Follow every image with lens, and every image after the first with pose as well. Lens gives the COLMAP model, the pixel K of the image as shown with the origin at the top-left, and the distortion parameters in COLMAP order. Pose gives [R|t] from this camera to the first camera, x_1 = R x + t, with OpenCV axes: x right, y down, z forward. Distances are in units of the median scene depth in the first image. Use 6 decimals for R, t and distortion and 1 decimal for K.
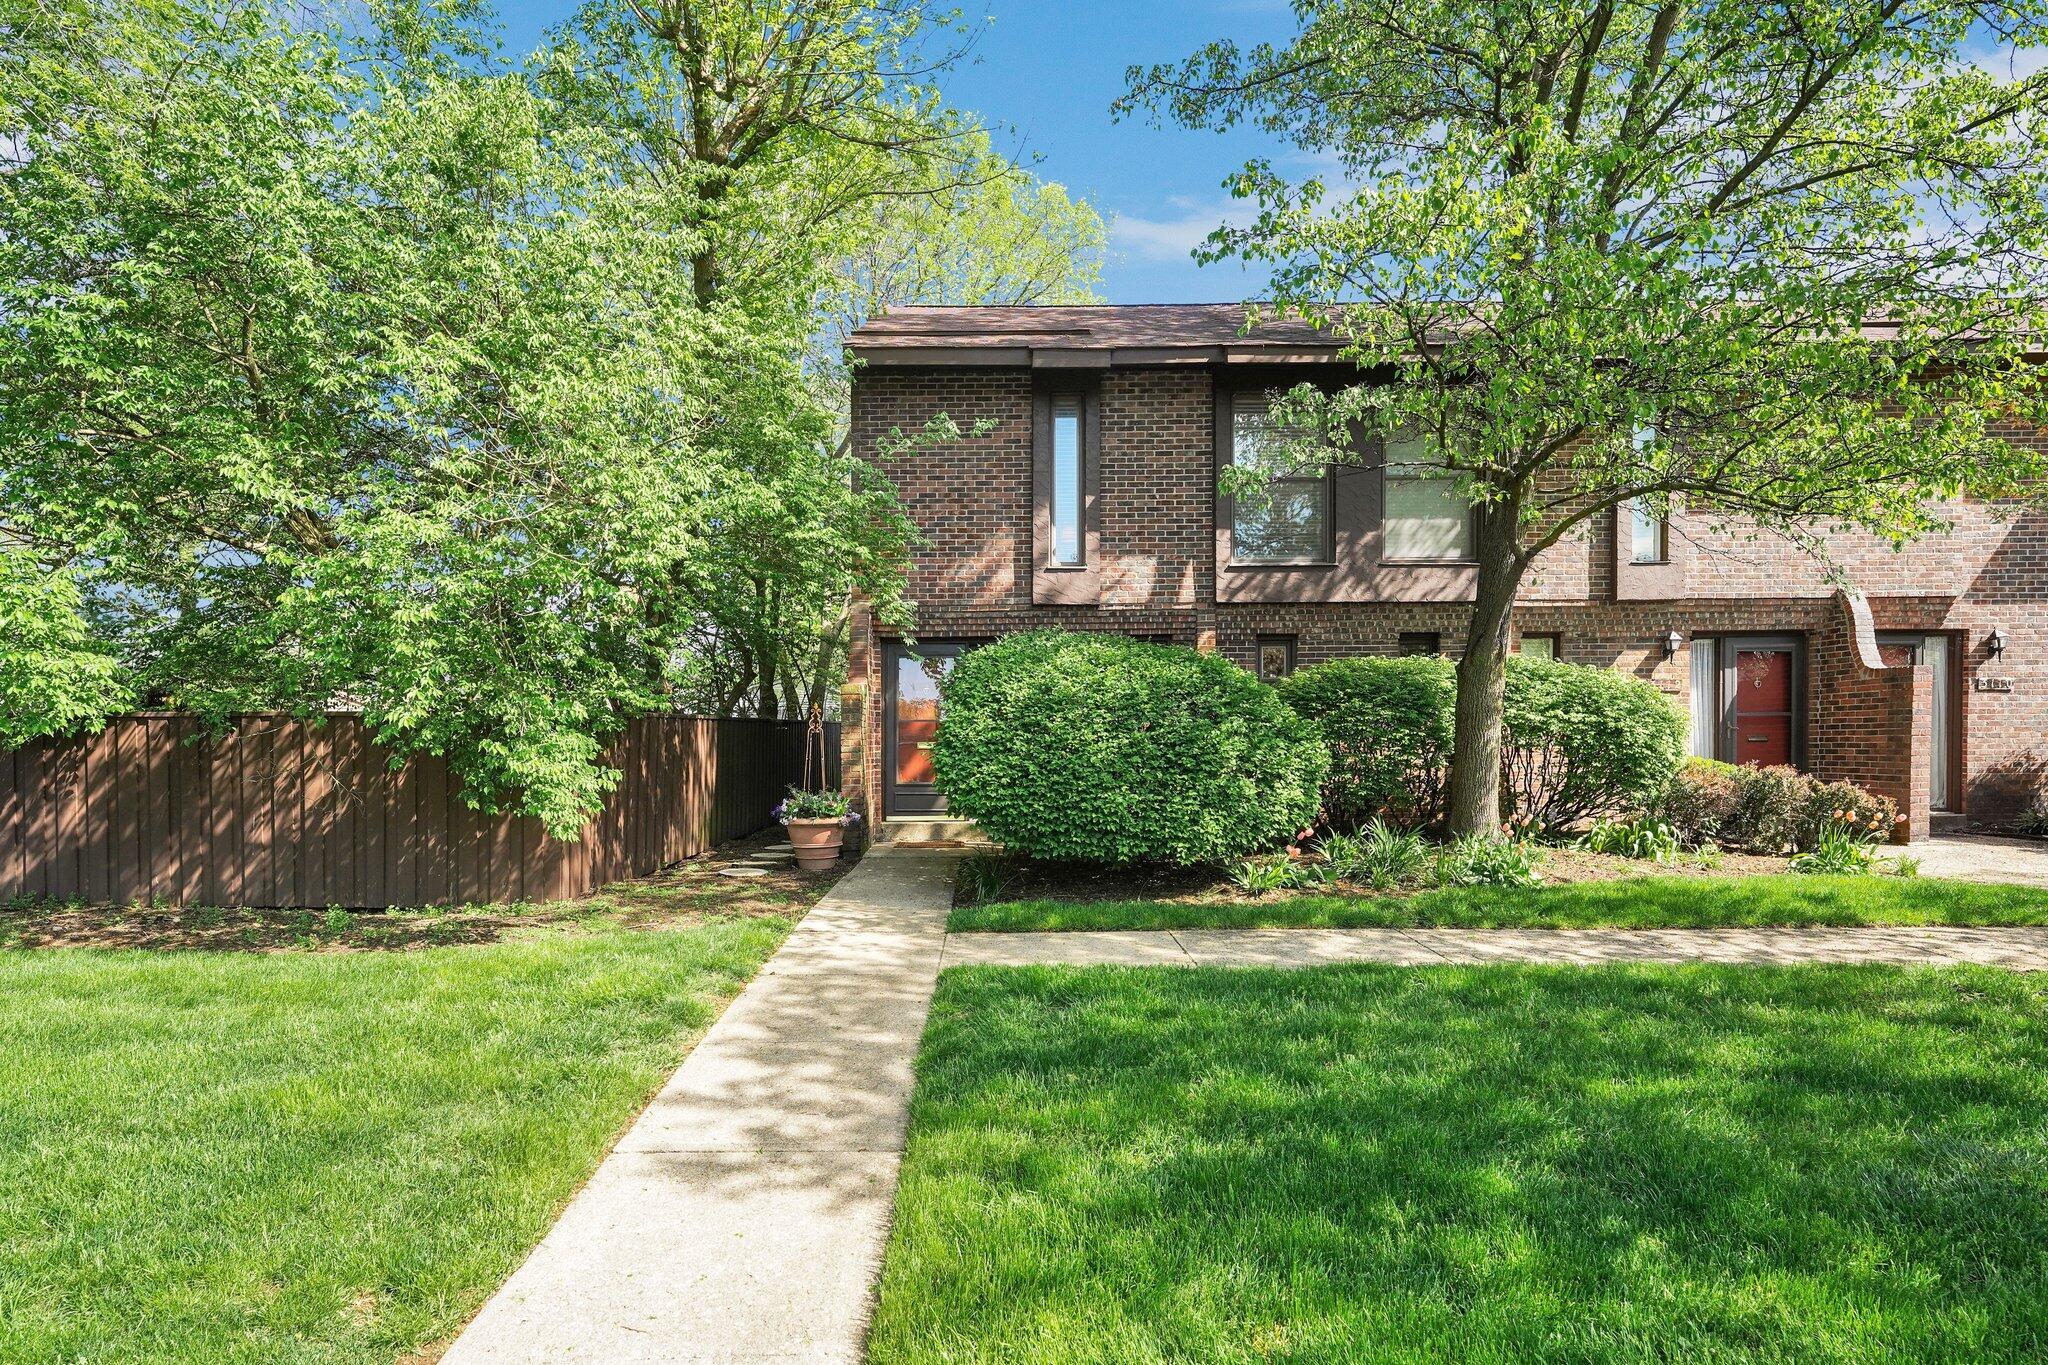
lens RADIAL K [[1041.2, 0, 1003.9], [0, 1041.2, 753.6], [0, 0, 1]] dist [-0.016347, -0.000194]
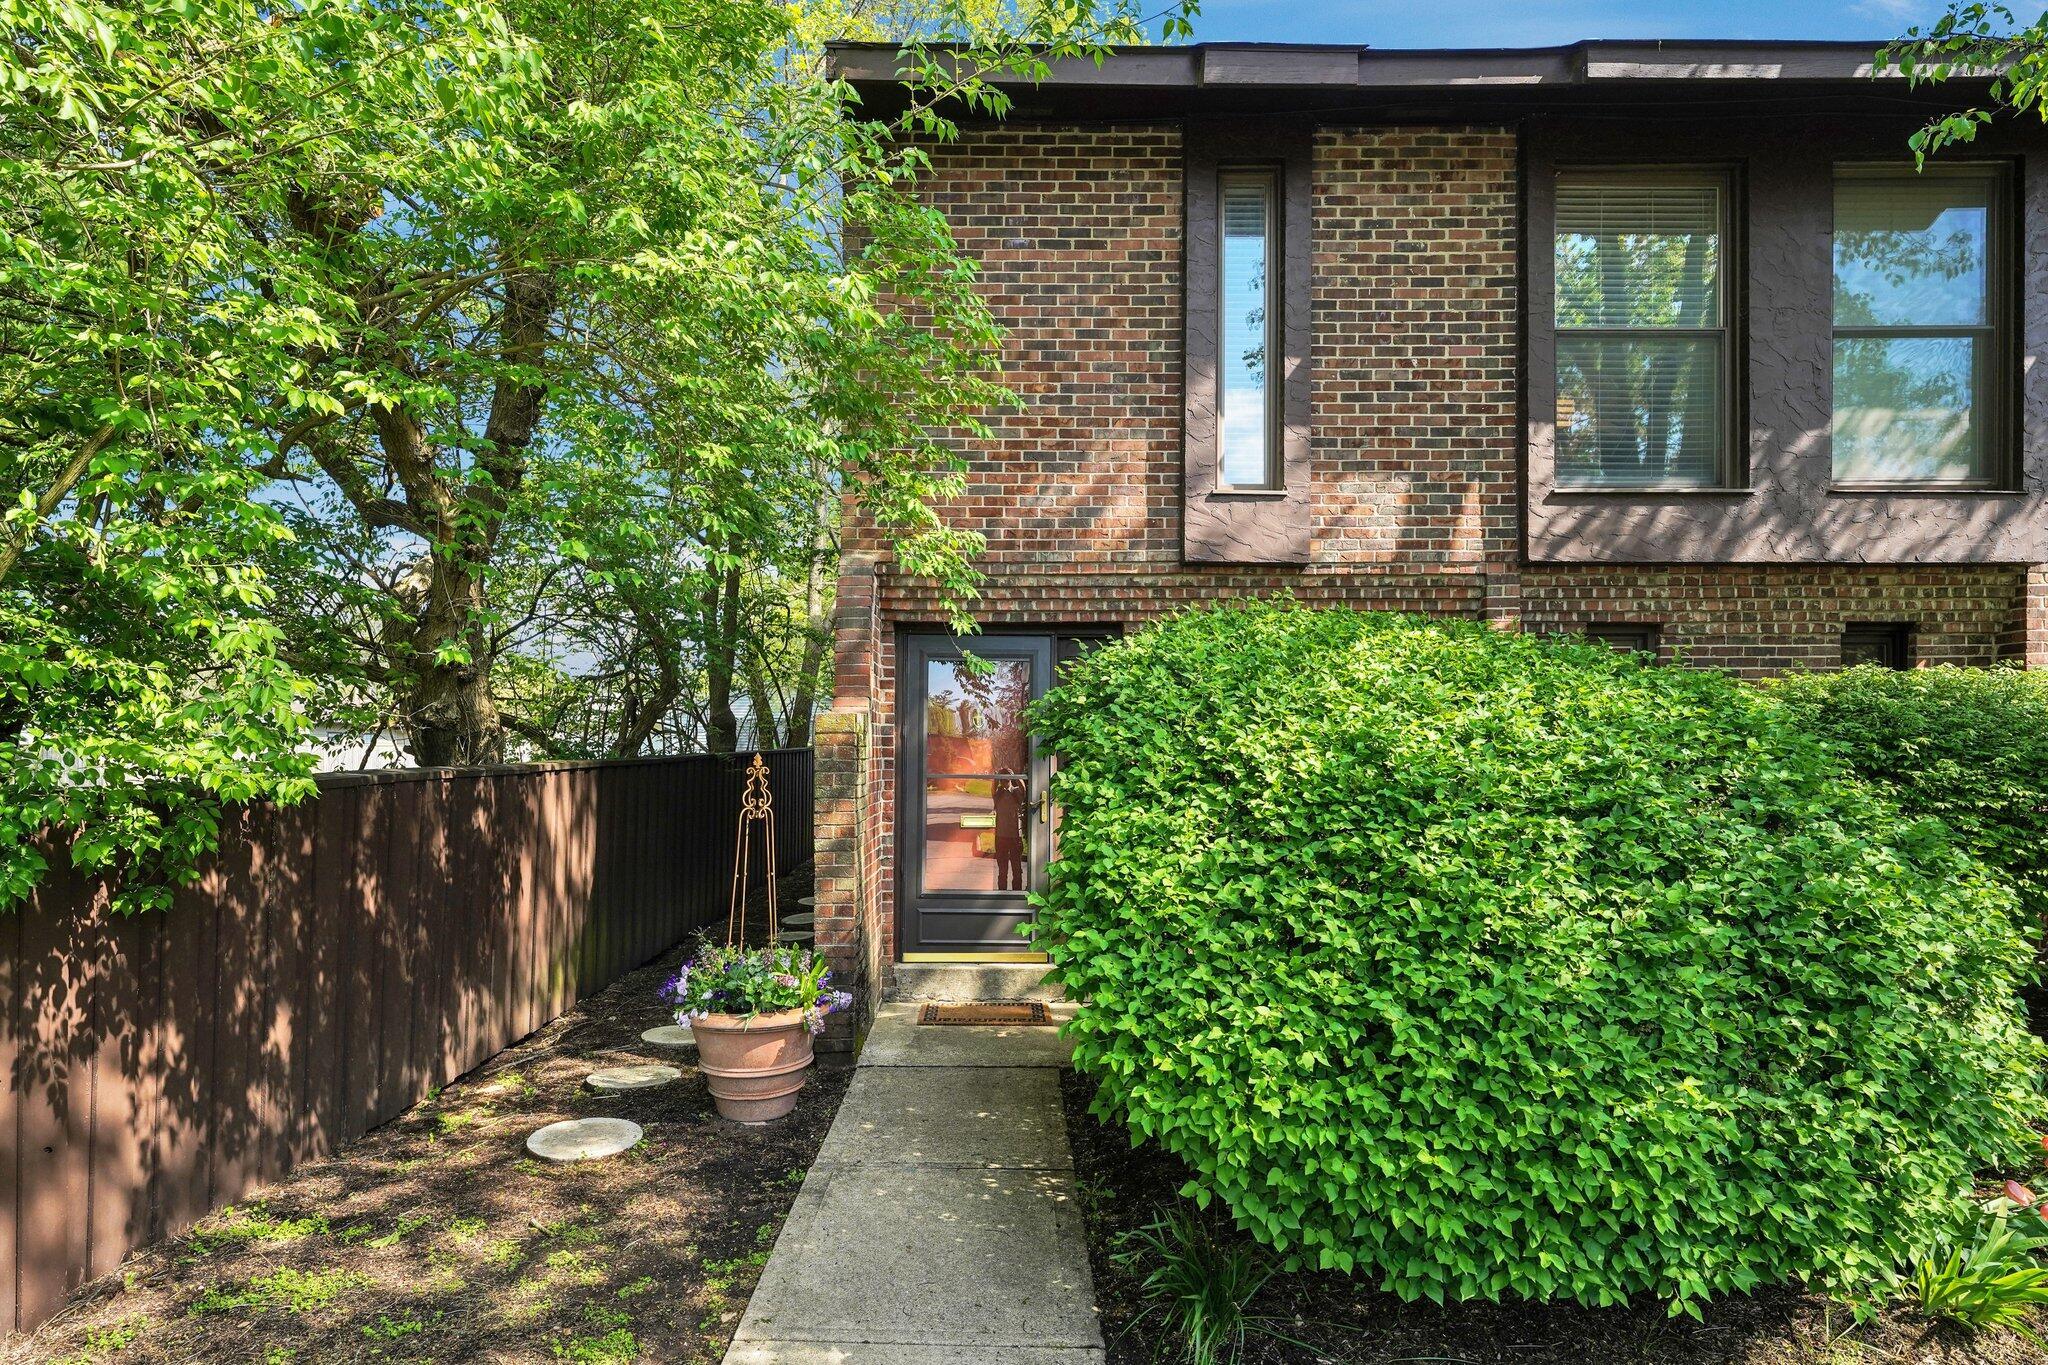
lens RADIAL K [[1143.1, 0, 1038.7], [0, 1143.1, 752.9], [0, 0, 1]] dist [0.017682, 0.001717]
pose [[0.999835, 0.007306, 0.016634, -0.054200], [-0.007105, 0.999901, -0.012121, -0.037947], [-0.016721, 0.012001, 0.999788, 0.416993]]
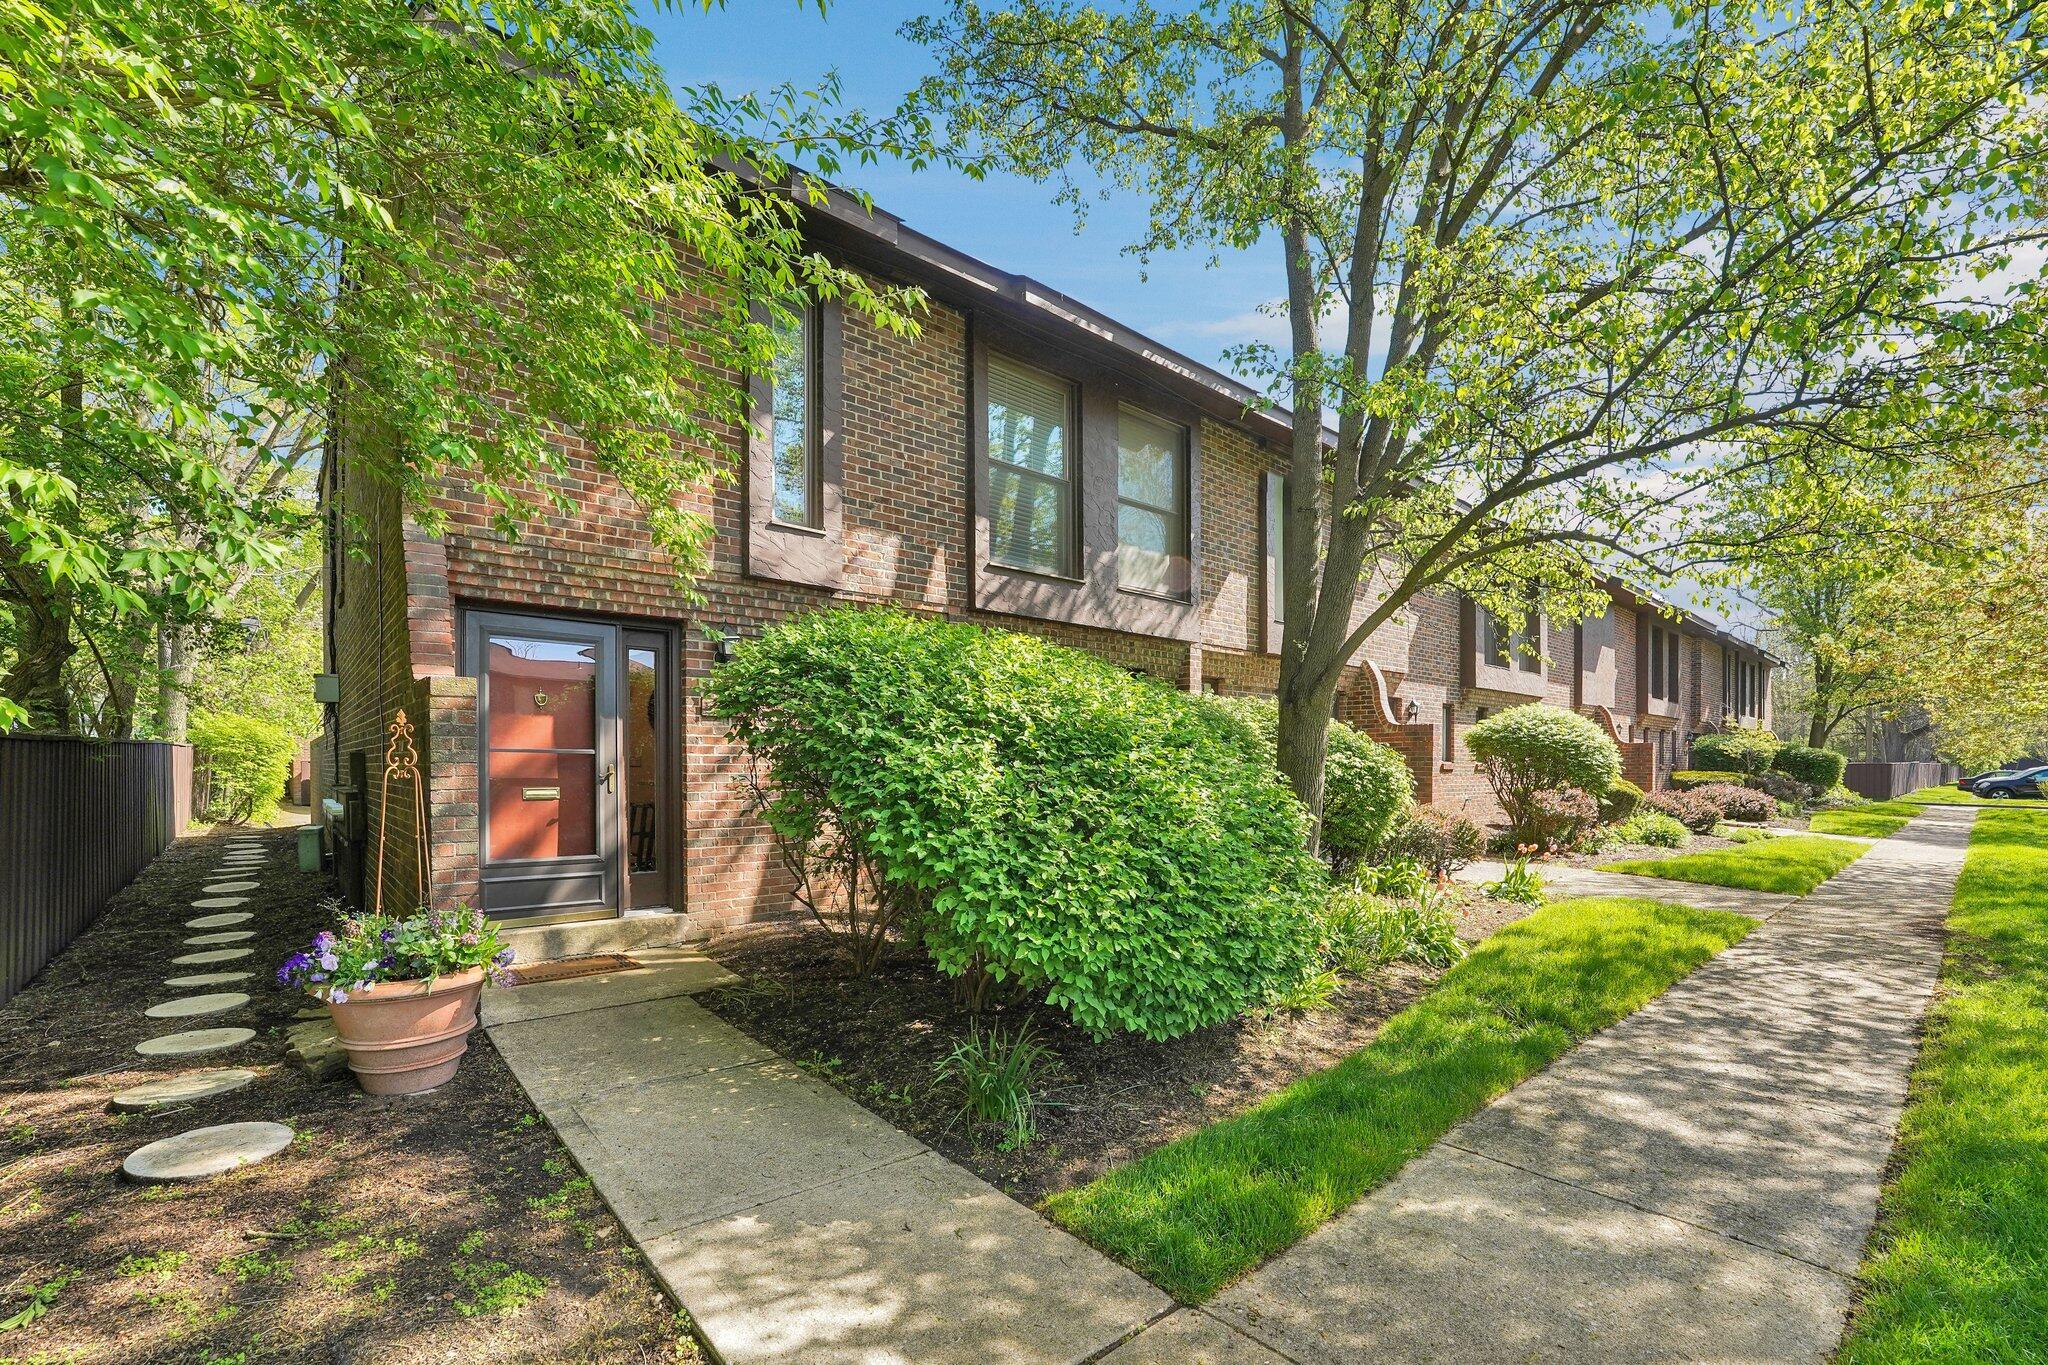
lens RADIAL K [[877.5, 0, 1080.7], [0, 877.5, 777.3], [0, 0, 1]] dist [-0.027994, 0.003055]
pose [[0.729959, -0.003600, 0.683481, -0.189982], [0.004215, 0.999991, 0.000766, -0.016834], [-0.683478, 0.002322, 0.729967, 0.459187]]
